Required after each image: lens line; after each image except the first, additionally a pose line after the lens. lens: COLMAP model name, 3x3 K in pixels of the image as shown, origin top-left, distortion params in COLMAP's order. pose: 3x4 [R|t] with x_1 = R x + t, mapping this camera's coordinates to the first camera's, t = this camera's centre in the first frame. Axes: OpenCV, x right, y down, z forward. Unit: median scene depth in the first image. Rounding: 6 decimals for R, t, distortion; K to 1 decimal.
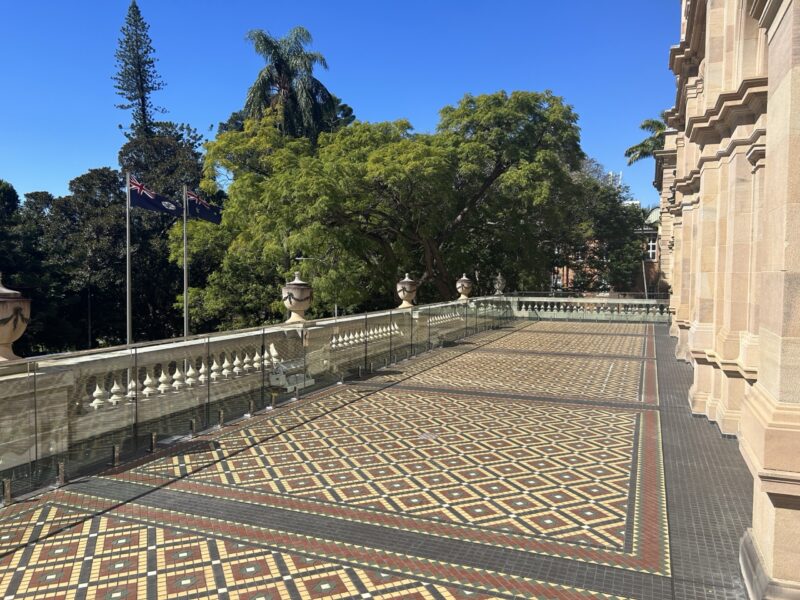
lens RADIAL K [[596.2, 0, 378.4], [0, 596.2, 301.4], [0, 0, 1]] dist [0.015697, -0.028611]
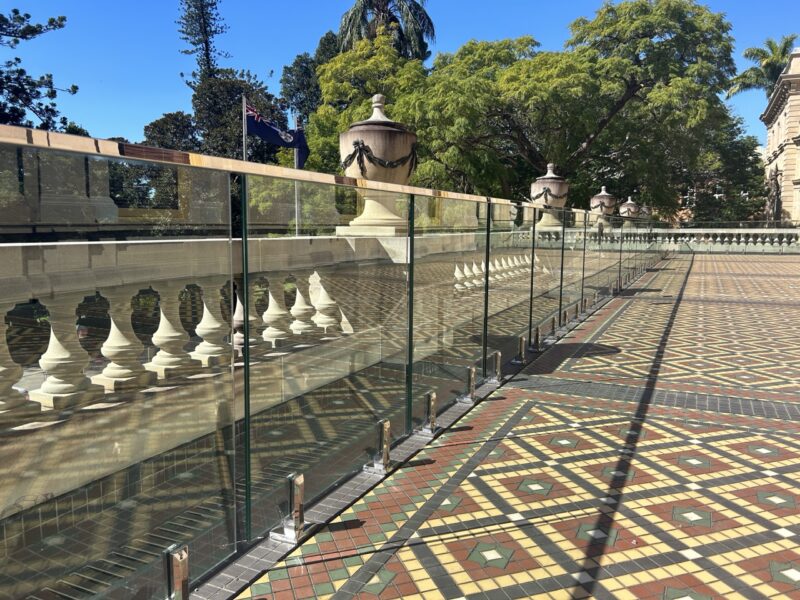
lens RADIAL K [[596.2, 0, 379.3], [0, 596.2, 296.0], [0, 0, 1]] dist [0.015697, -0.028611]
pose [[0.997456, 0.001198, -0.071273, -0.120534], [0.003525, 0.997807, 0.066095, 0.029699], [0.071196, -0.066178, 0.995265, 0.053633]]
